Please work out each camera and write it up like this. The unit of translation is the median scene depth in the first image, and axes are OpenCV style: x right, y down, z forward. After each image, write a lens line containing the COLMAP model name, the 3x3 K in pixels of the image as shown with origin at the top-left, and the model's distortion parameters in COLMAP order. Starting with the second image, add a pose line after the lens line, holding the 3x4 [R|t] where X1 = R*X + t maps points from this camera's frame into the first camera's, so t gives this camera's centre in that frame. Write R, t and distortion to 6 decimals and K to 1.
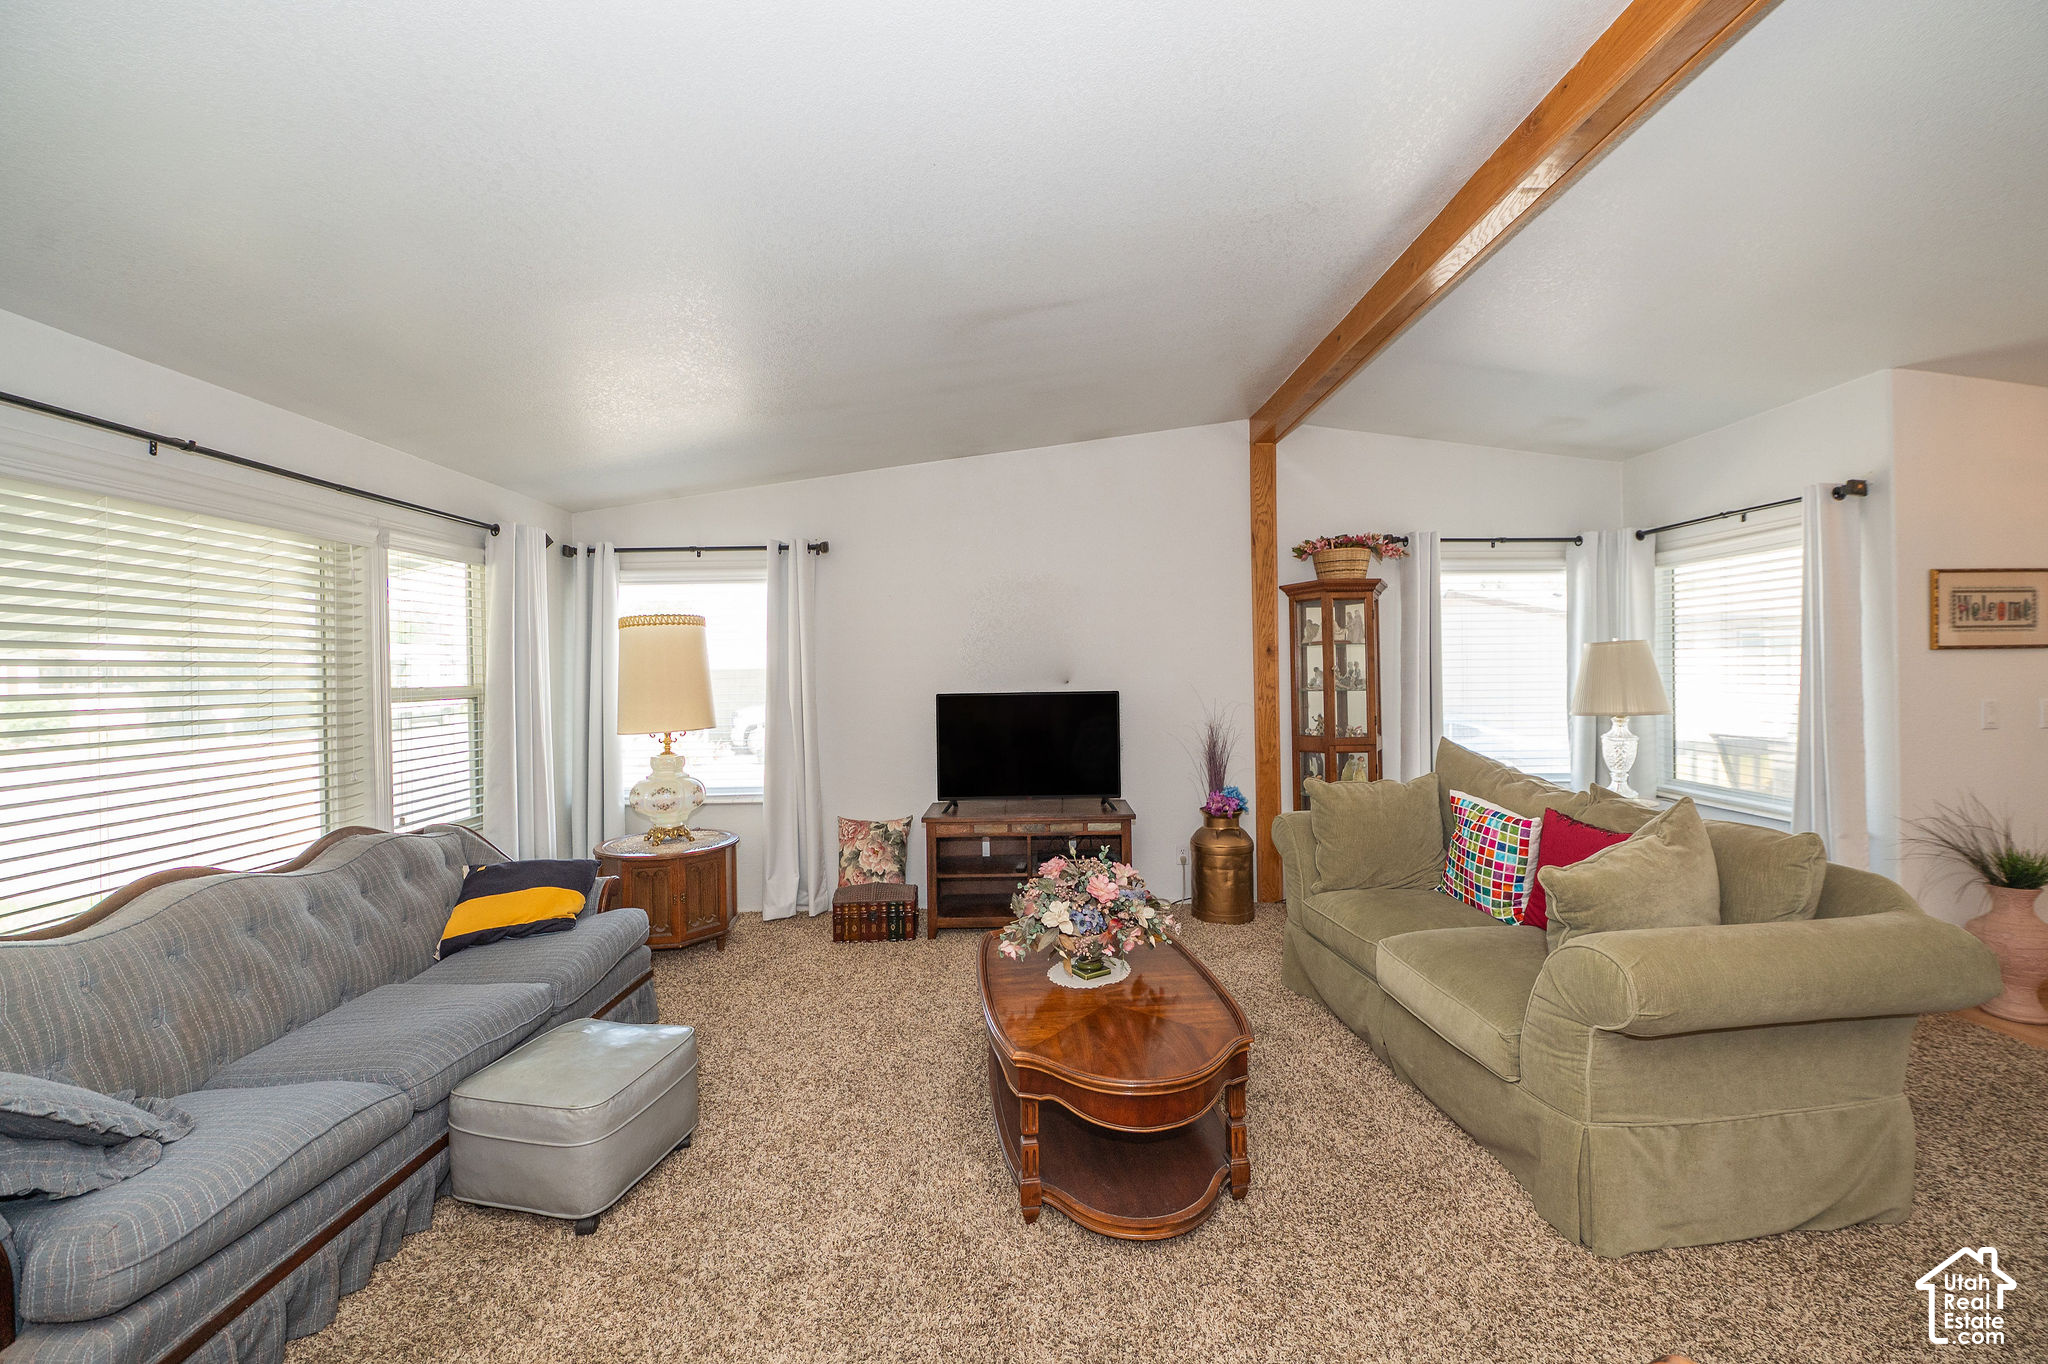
lens RADIAL K [[821.0, 0, 1025.7], [0, 821.0, 671.0], [0, 0, 1]] dist [-0.009530, -0.000906]
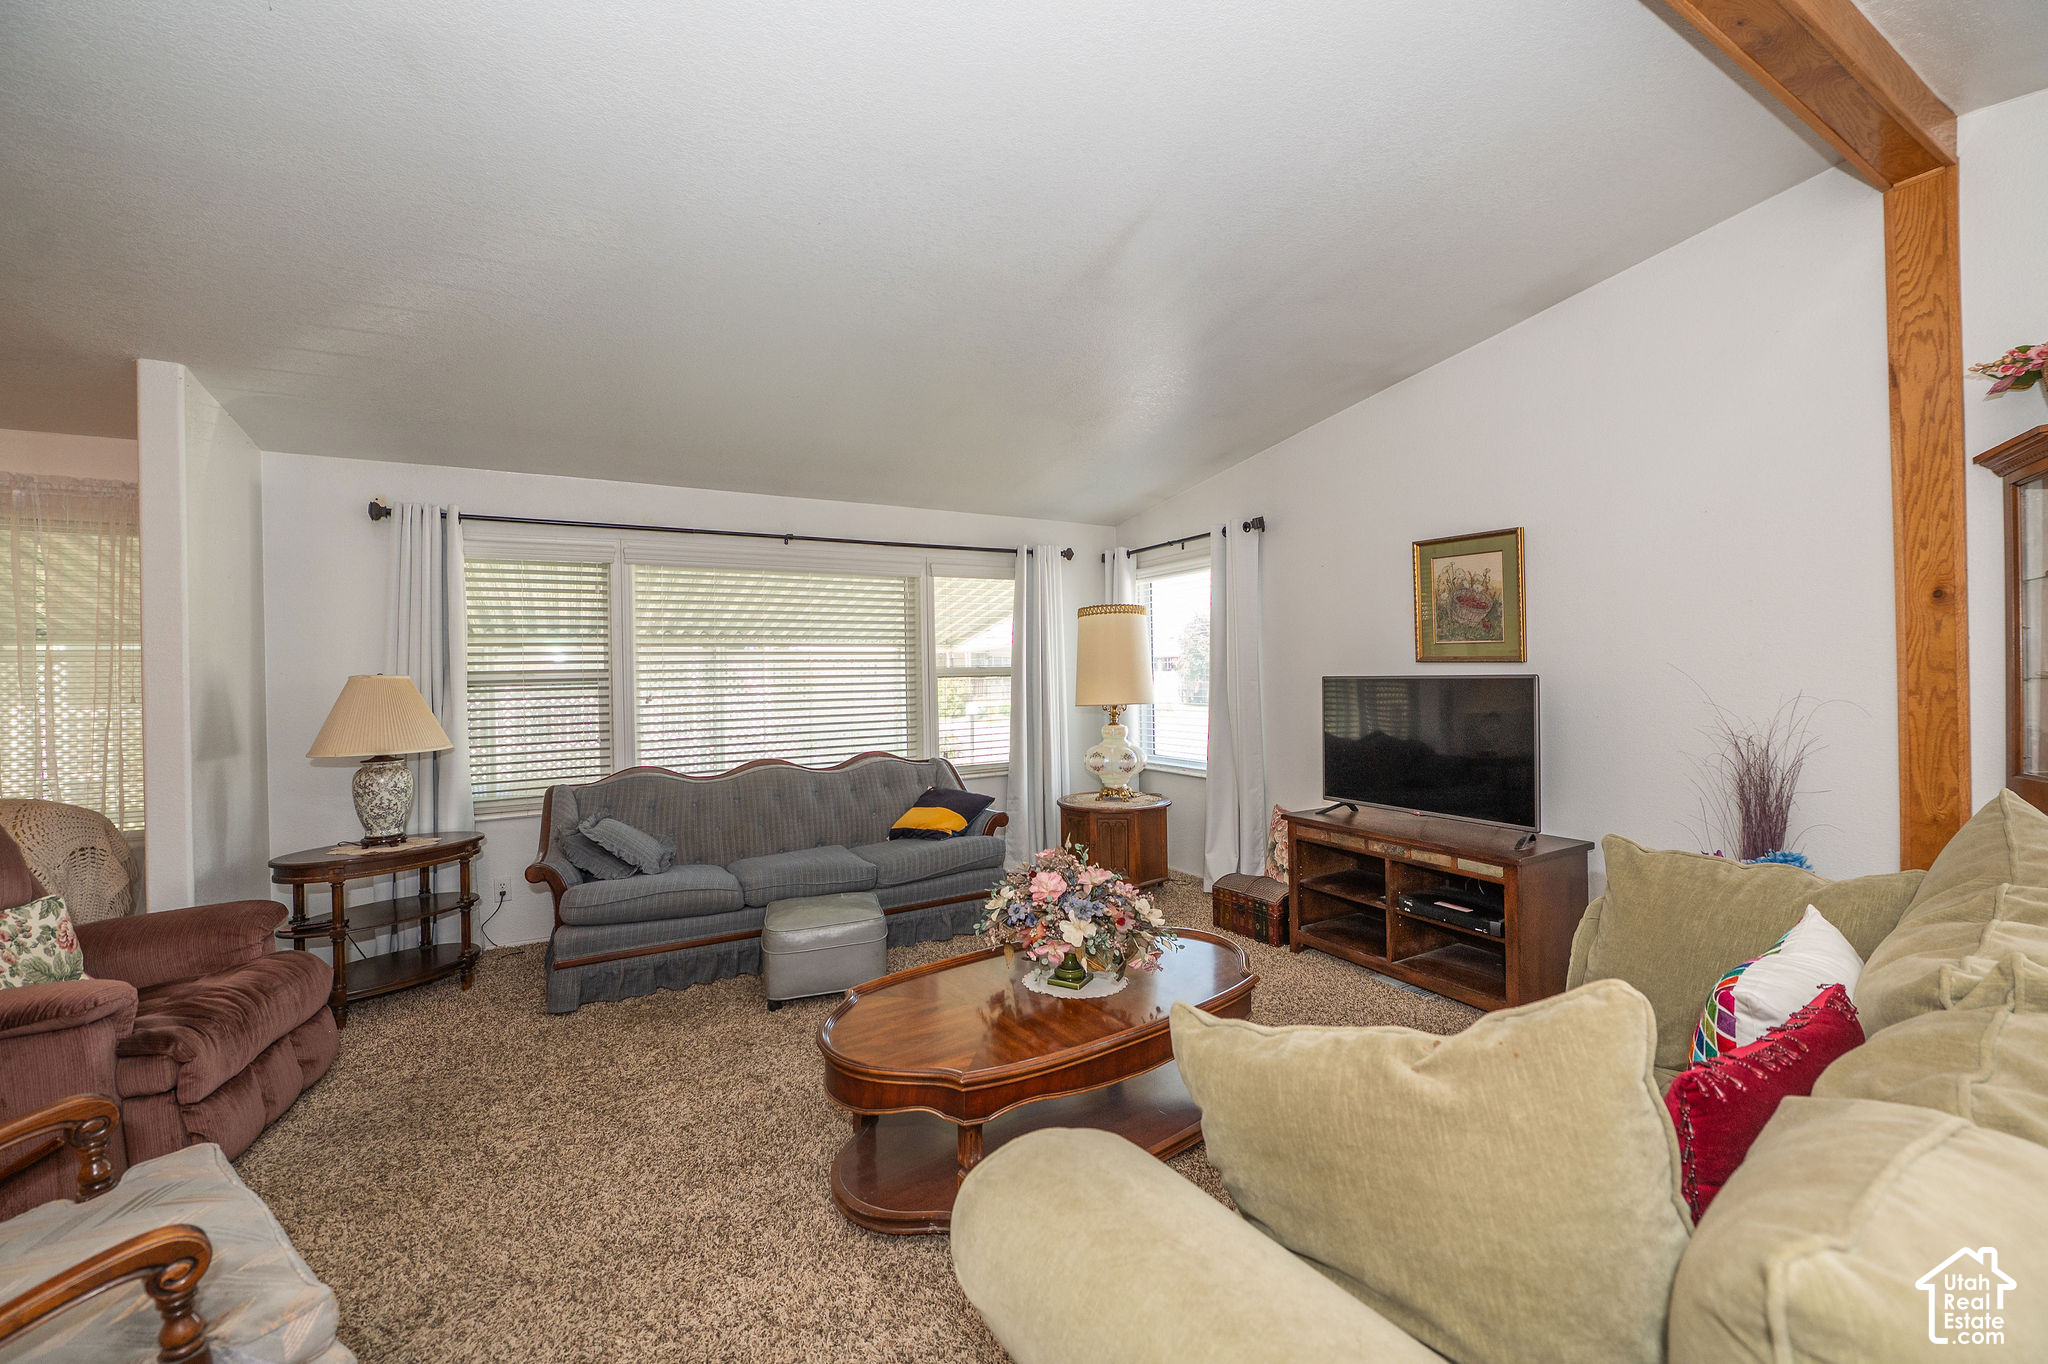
lens RADIAL K [[821.0, 0, 1026.4], [0, 821.0, 663.7], [0, 0, 1]] dist [-0.009530, -0.000906]
pose [[0.474220, -0.003426, -0.880400, 0.515446], [0.011682, 0.999929, 0.002401, 0.009857], [0.880329, -0.011423, 0.474226, 0.325093]]
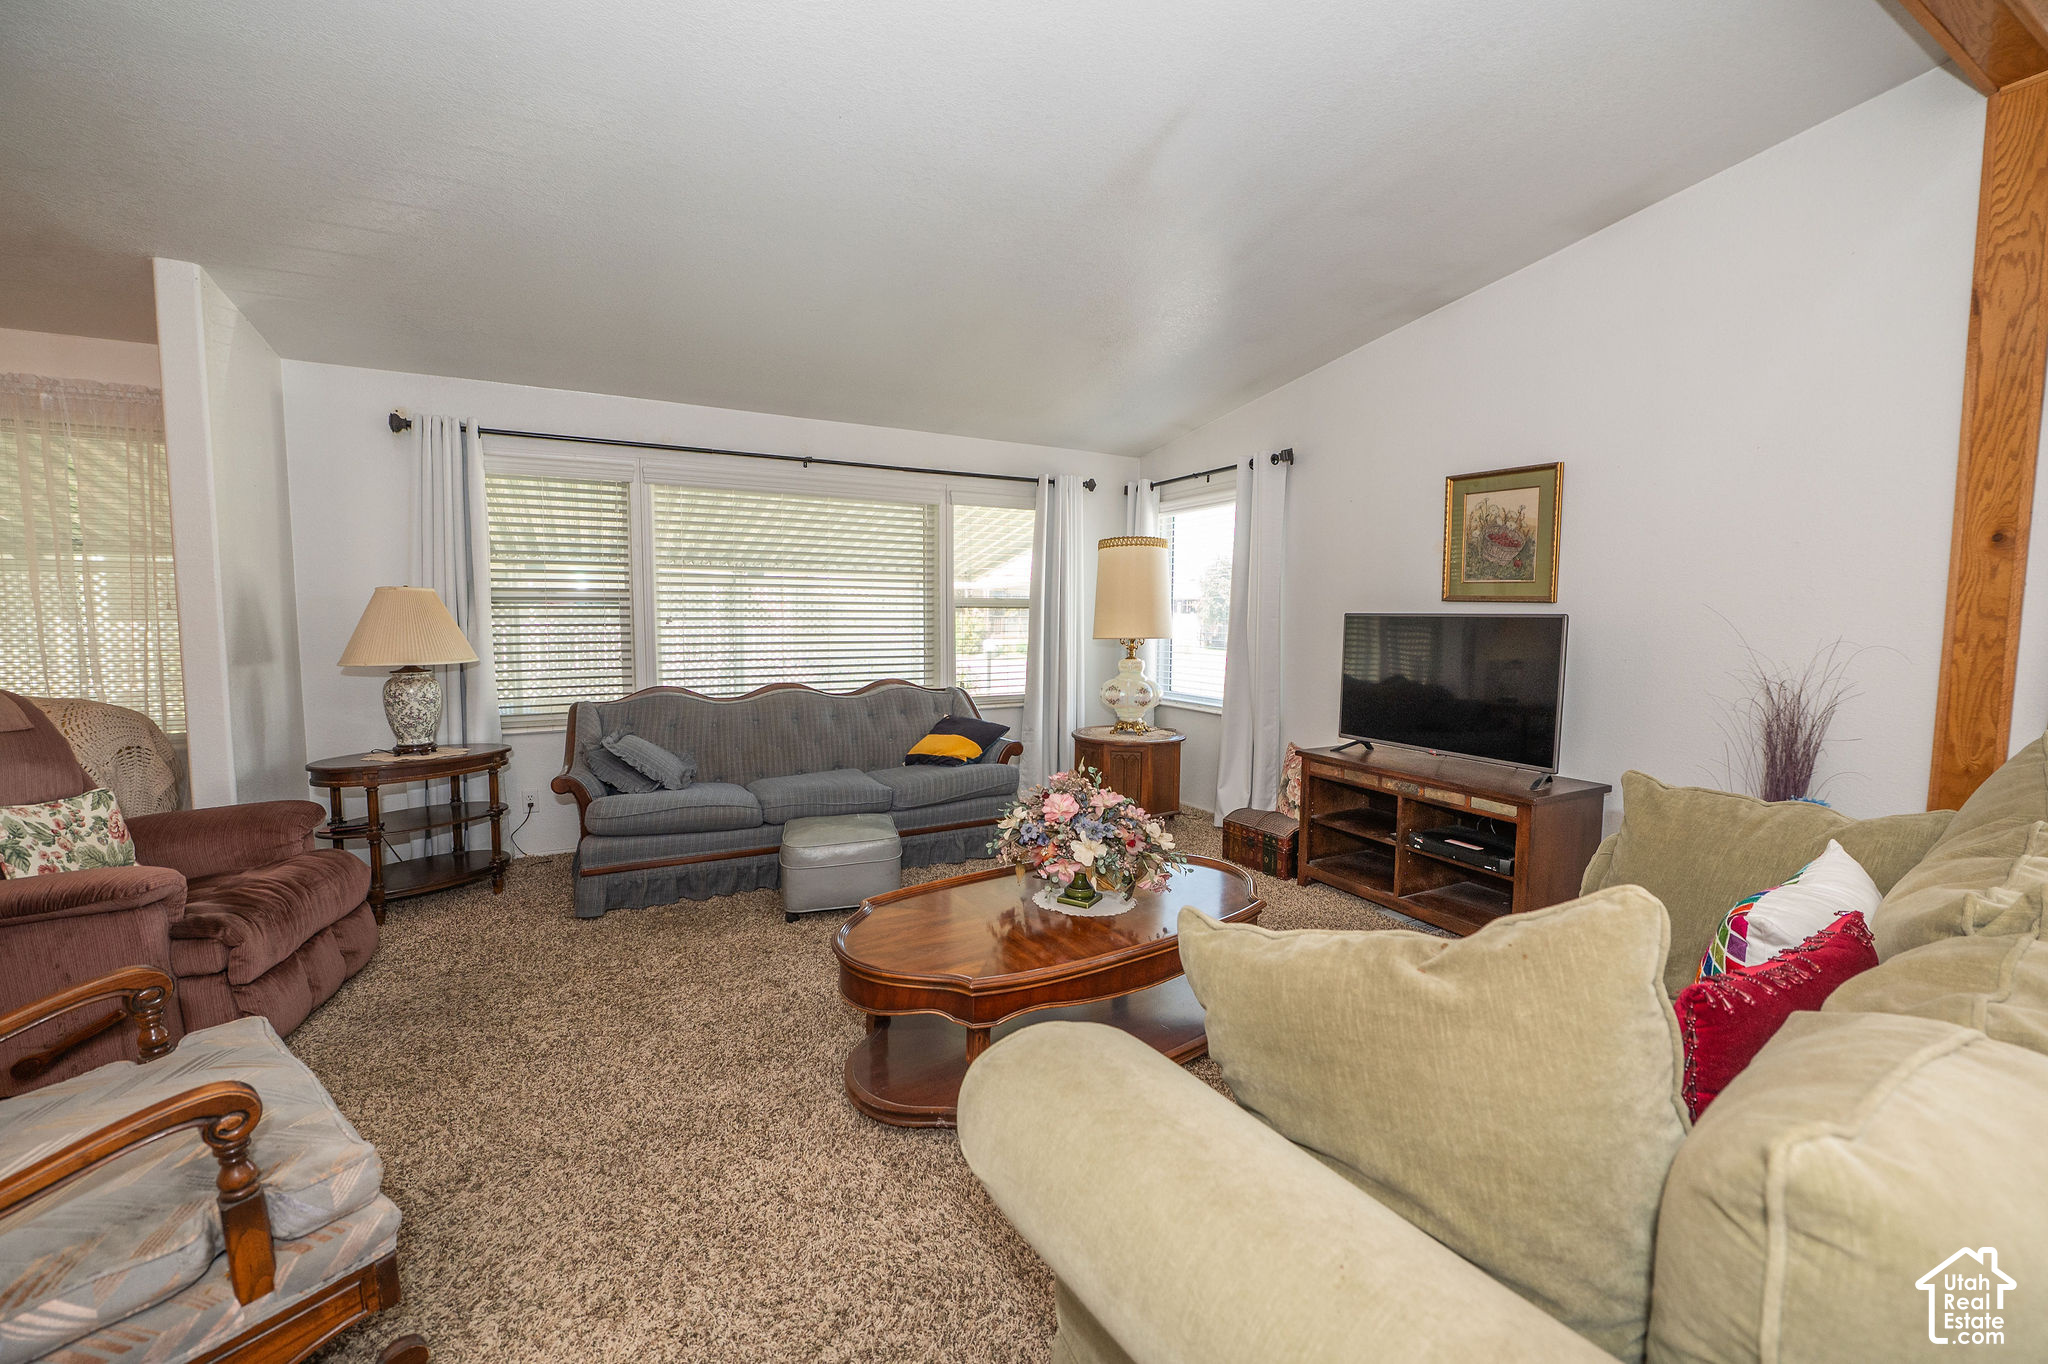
lens RADIAL K [[821.0, 0, 1023.3], [0, 821.0, 668.7], [0, 0, 1]] dist [-0.009530, -0.000906]
pose [[0.451042, 0.080607, -0.888855, 0.513305], [-0.013083, 0.996403, 0.083721, 0.019576], [0.892407, -0.026133, 0.450474, 0.326232]]
